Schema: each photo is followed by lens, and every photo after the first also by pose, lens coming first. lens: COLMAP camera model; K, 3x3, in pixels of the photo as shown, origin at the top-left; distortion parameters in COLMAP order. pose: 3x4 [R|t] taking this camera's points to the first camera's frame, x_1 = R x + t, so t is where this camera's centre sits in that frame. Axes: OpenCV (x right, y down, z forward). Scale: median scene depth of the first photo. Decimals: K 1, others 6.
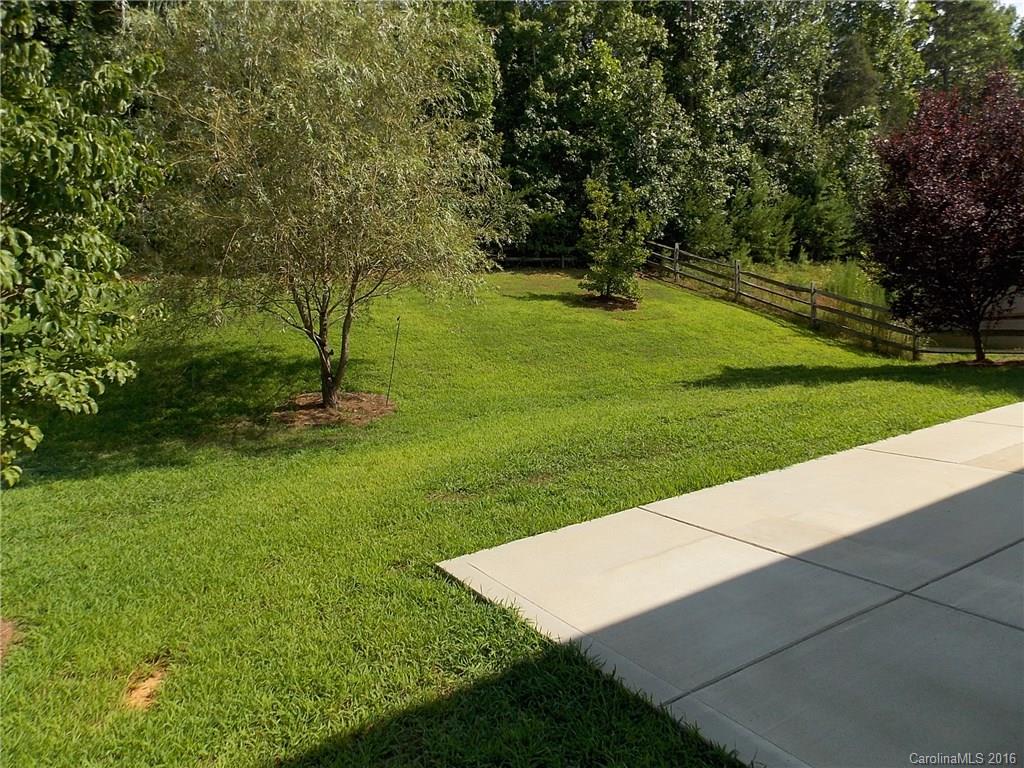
lens RADIAL K [[676.4, 0, 505.8], [0, 676.4, 376.7], [0, 0, 1]] dist [-0.002262, -0.000462]
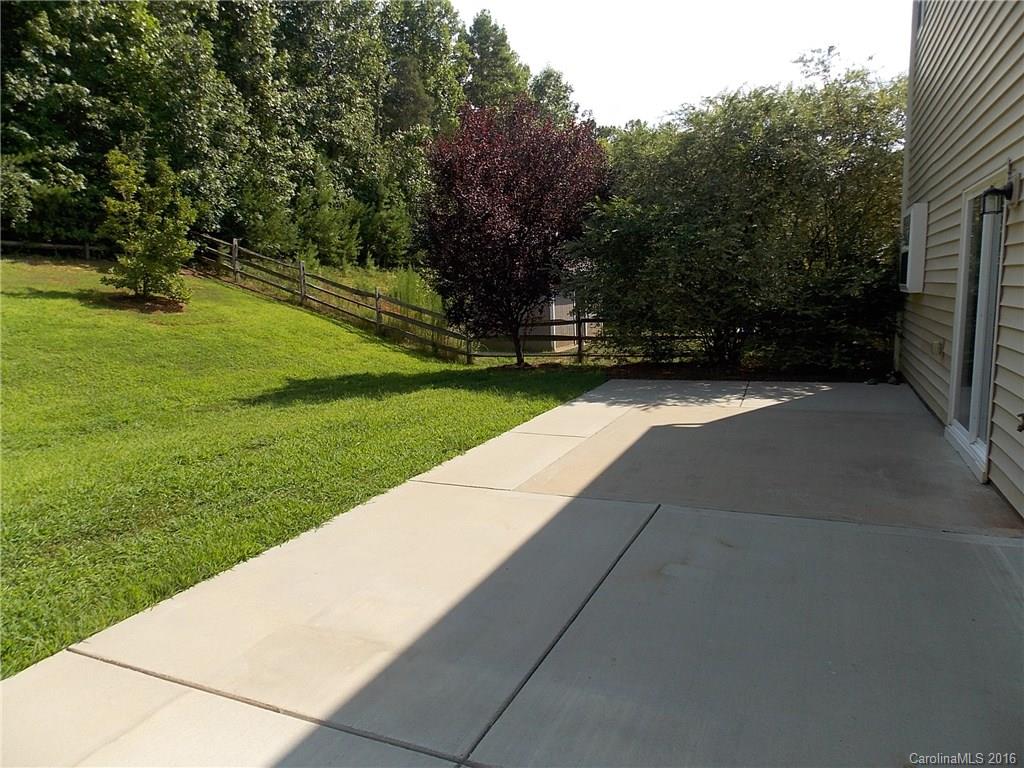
lens RADIAL K [[676.4, 0, 510.8], [0, 676.4, 382.3], [0, 0, 1]] dist [-0.002262, -0.000462]
pose [[0.822960, -0.042792, 0.566485, 0.039972], [0.041624, 0.999021, 0.014997, -0.006380], [-0.566572, 0.011237, 0.823936, 0.062408]]
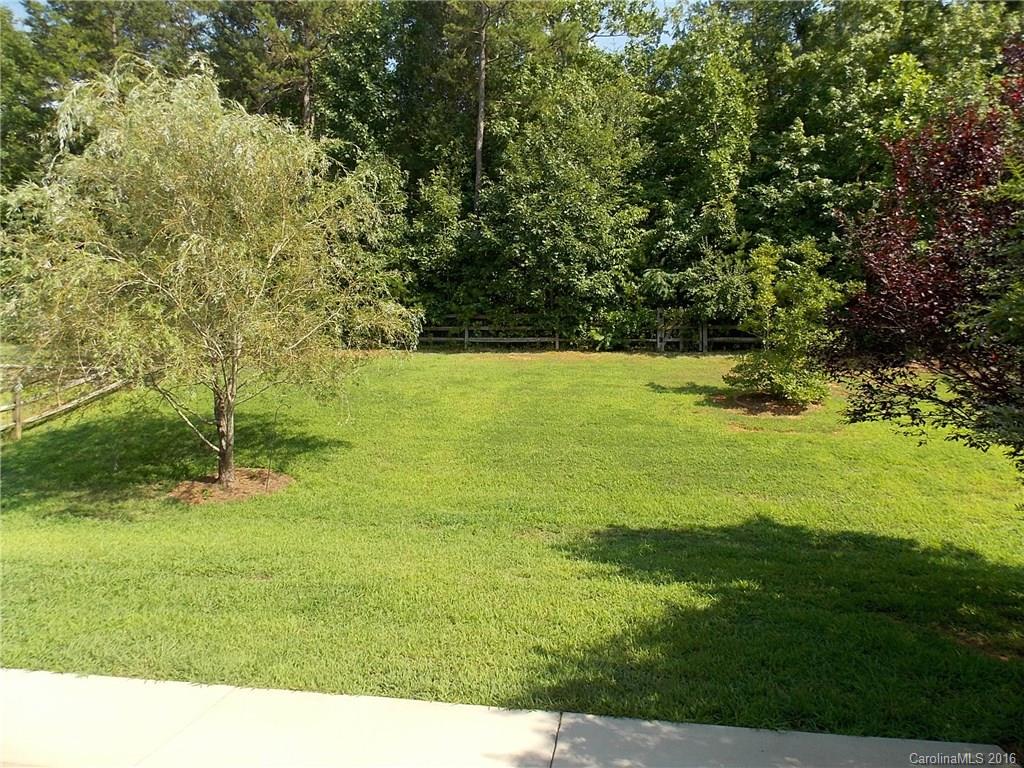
lens RADIAL K [[676.4, 0, 511.9], [0, 676.4, 381.9], [0, 0, 1]] dist [-0.002262, -0.000462]
pose [[0.761400, 0.054194, -0.646013, 0.369547], [-0.115813, 0.991840, -0.053293, -0.053248], [0.637854, 0.115394, 0.761464, 0.223581]]
